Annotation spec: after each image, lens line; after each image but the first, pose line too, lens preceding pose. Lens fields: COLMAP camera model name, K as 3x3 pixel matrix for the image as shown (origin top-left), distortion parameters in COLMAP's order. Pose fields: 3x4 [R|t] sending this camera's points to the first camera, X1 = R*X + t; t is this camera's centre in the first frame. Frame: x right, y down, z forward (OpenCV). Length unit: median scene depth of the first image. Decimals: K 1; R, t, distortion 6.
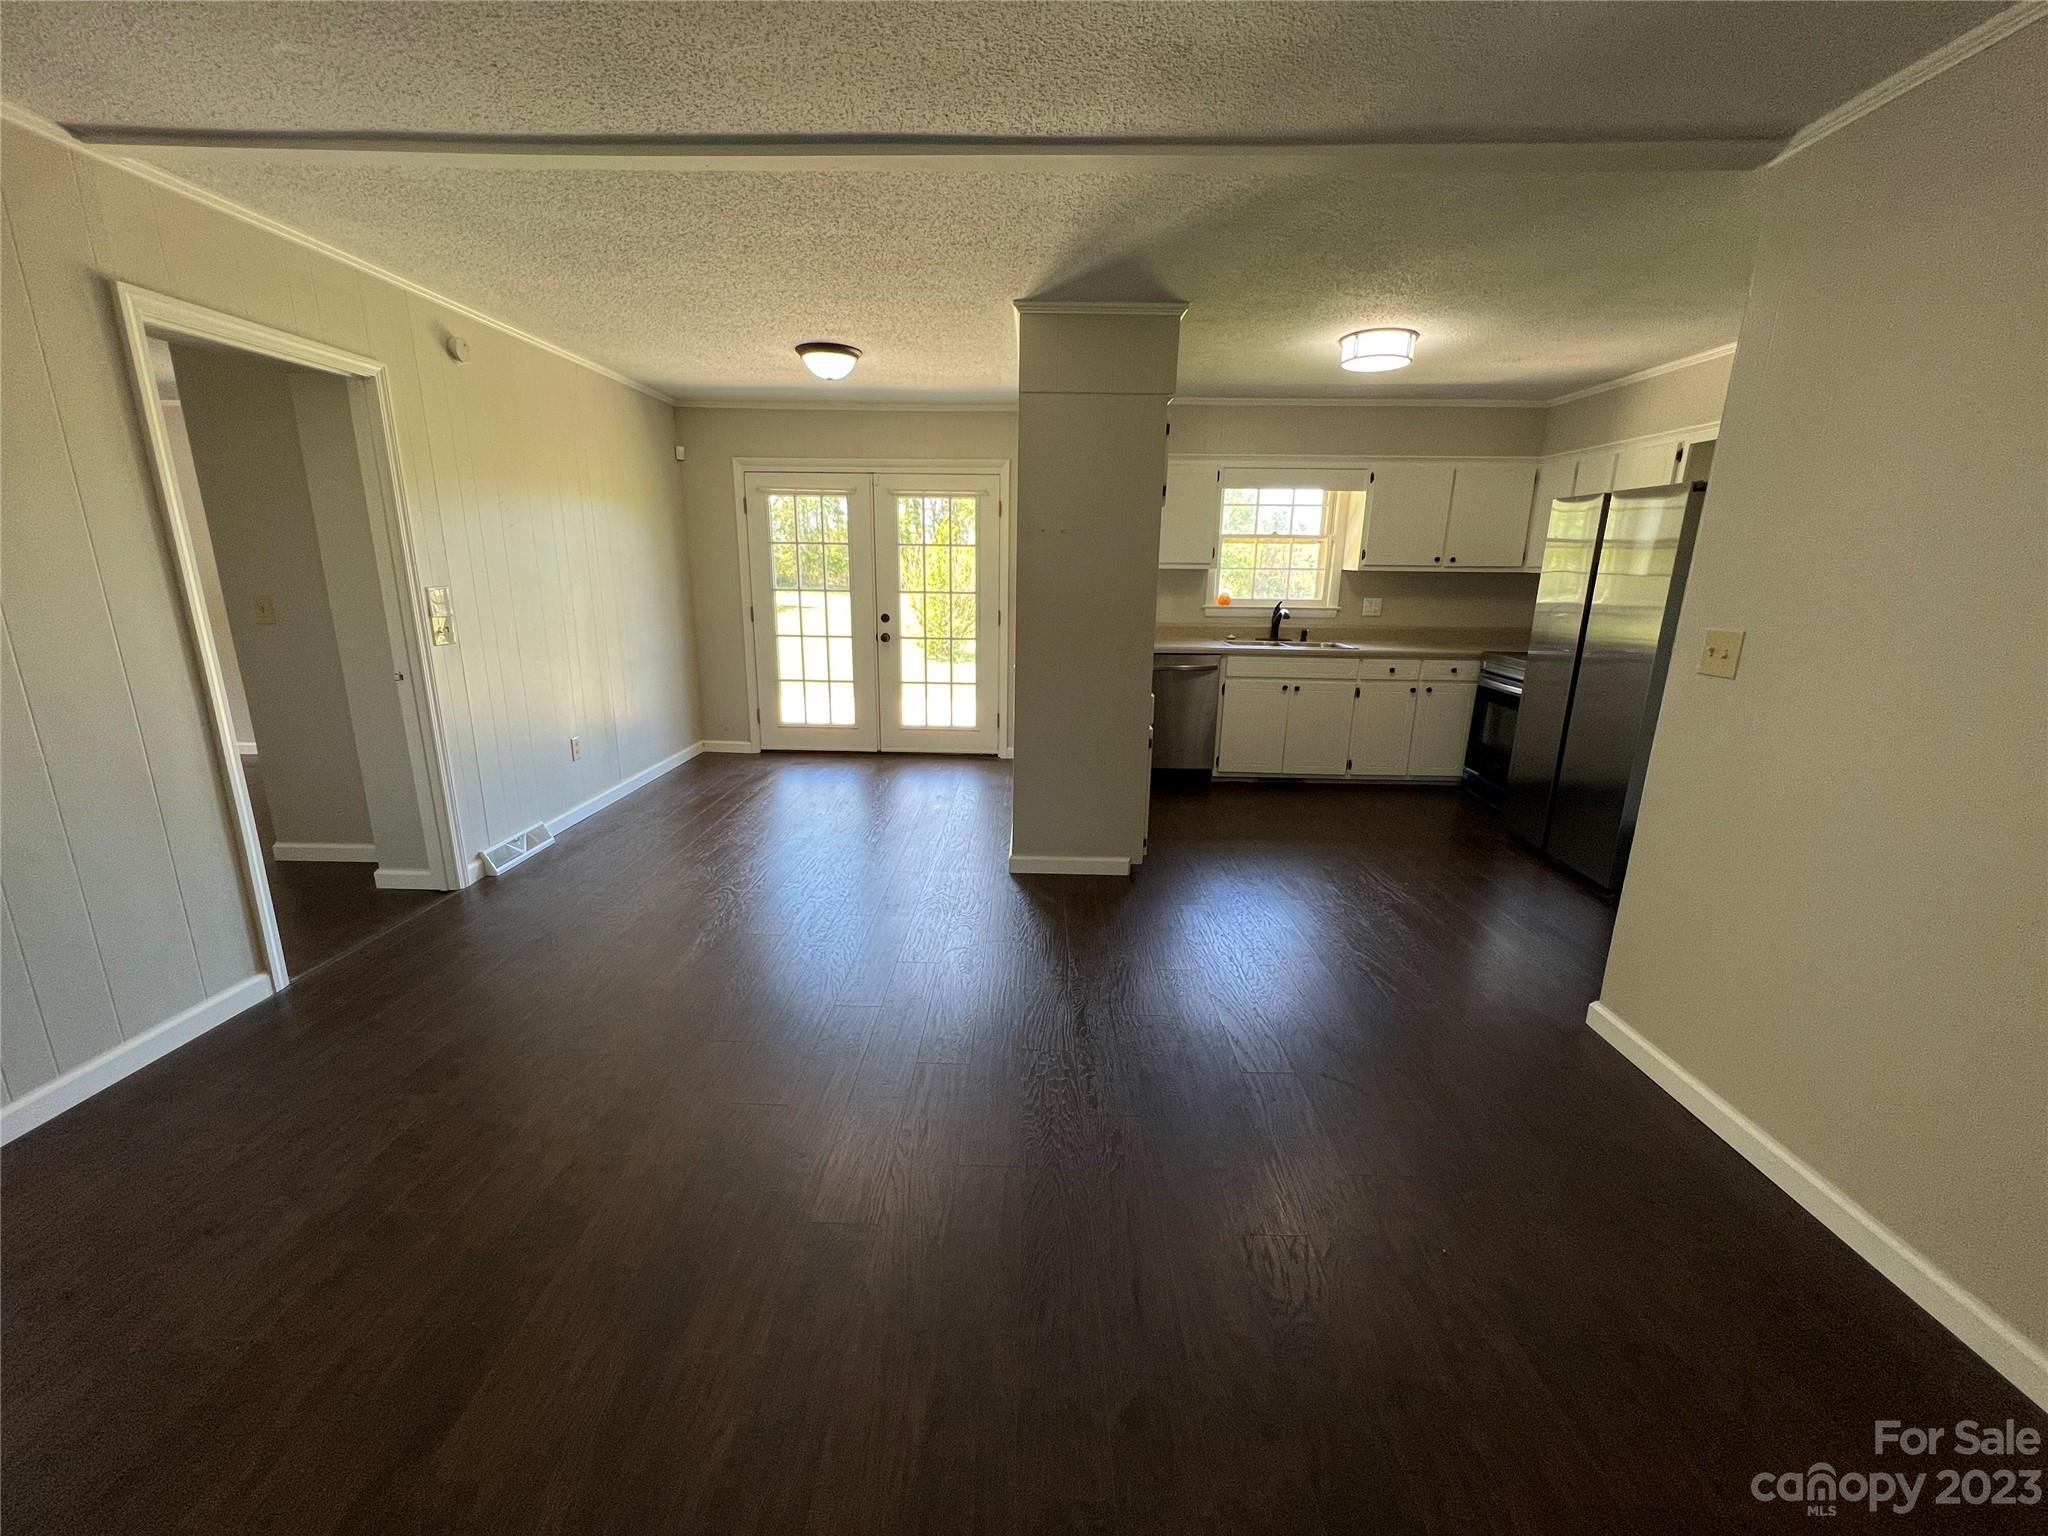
lens RADIAL K [[820.9, 0, 1015.4], [0, 820.9, 770.3], [0, 0, 1]] dist [0.001786, -0.000309]
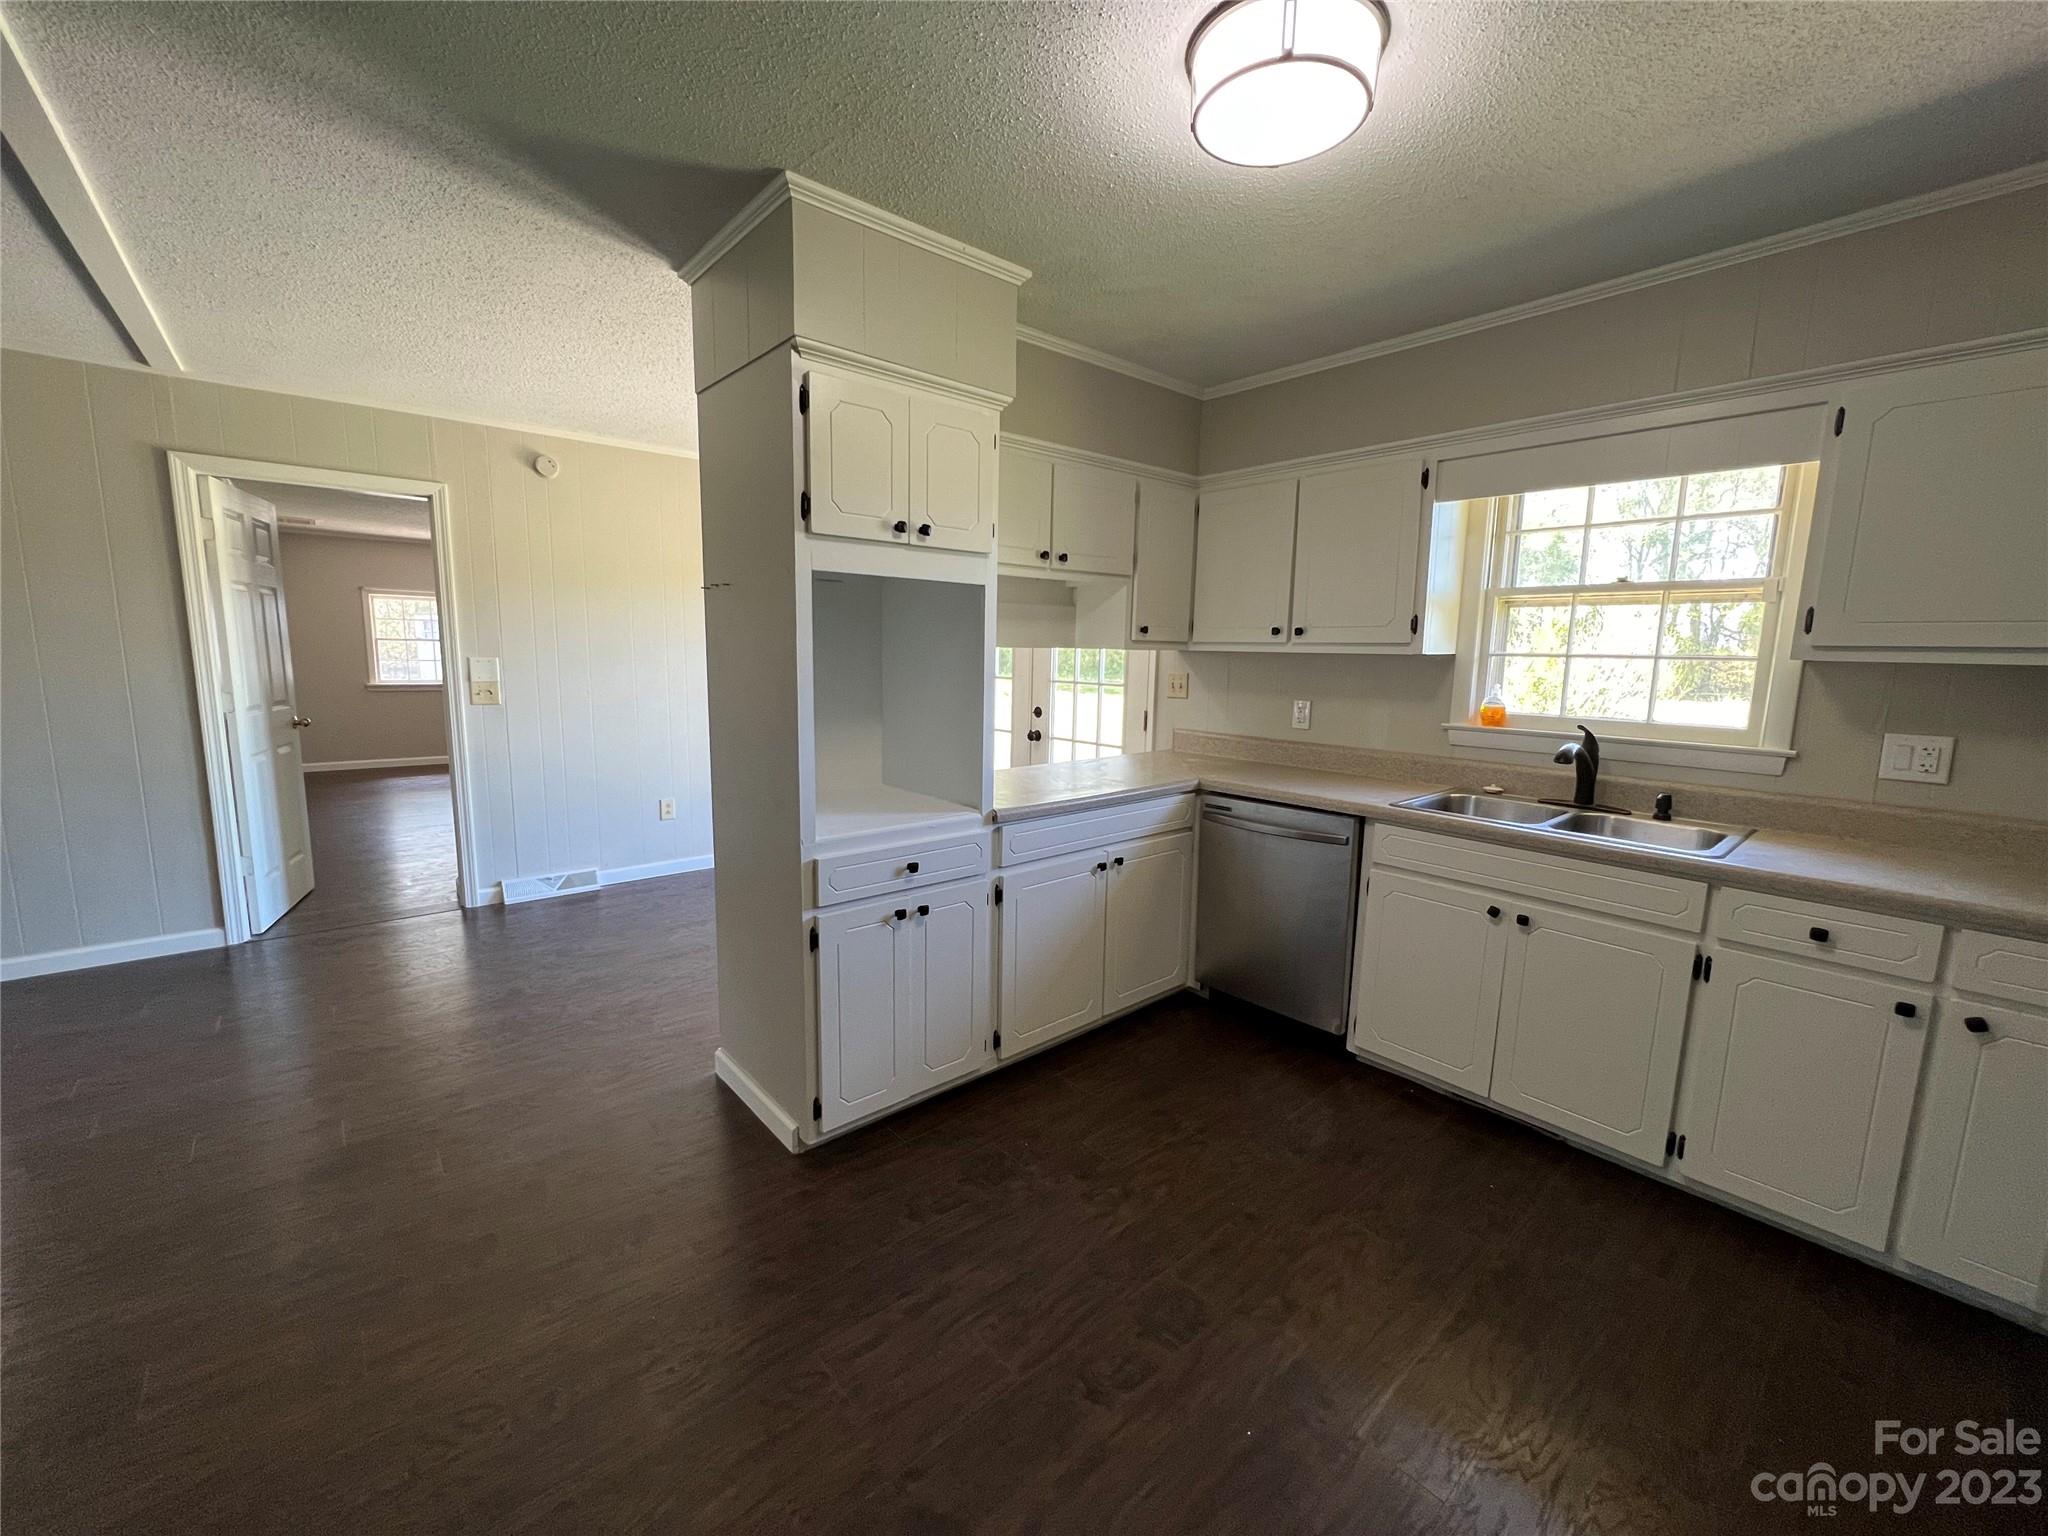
lens RADIAL K [[820.9, 0, 1017.5], [0, 820.9, 768.8], [0, 0, 1]] dist [0.001786, -0.000309]
pose [[0.670887, 0.109244, -0.733468, 0.467962], [-0.191555, 0.981051, -0.029092, -0.112522], [0.716392, 0.160017, 0.679101, 0.485825]]
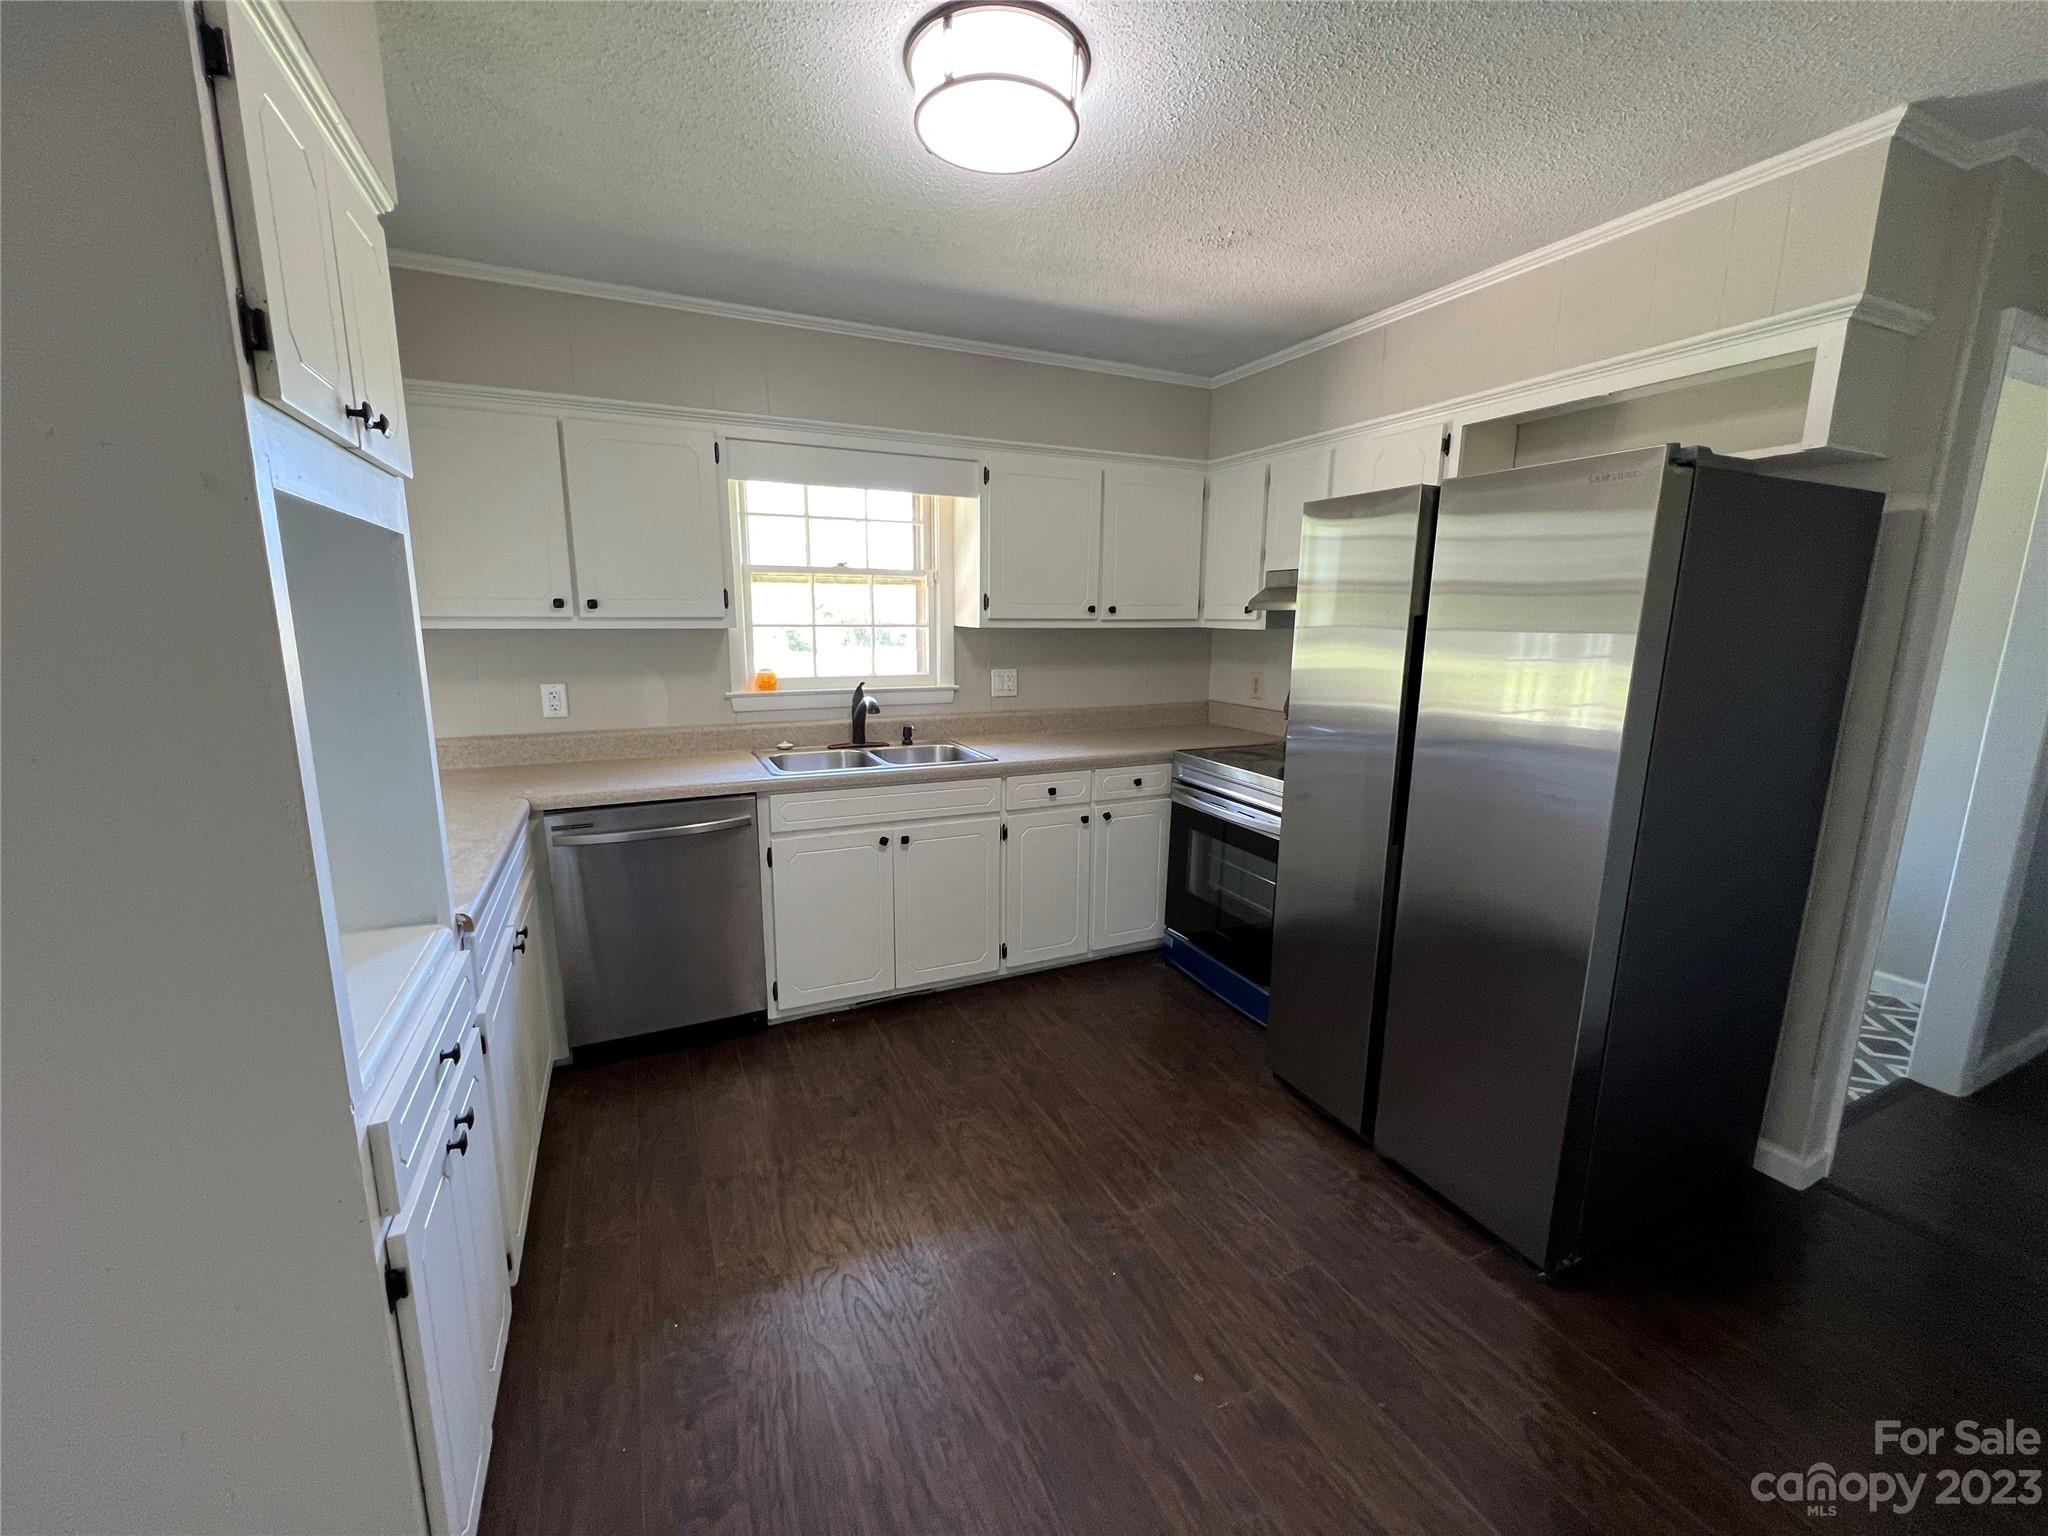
lens RADIAL K [[820.9, 0, 1012.9], [0, 820.9, 769.1], [0, 0, 1]] dist [0.001786, -0.000309]
pose [[0.896090, -0.087611, 0.435139, 0.168531], [0.112681, 0.993113, -0.032092, -0.118995], [-0.429331, 0.077790, 0.899791, 0.458690]]
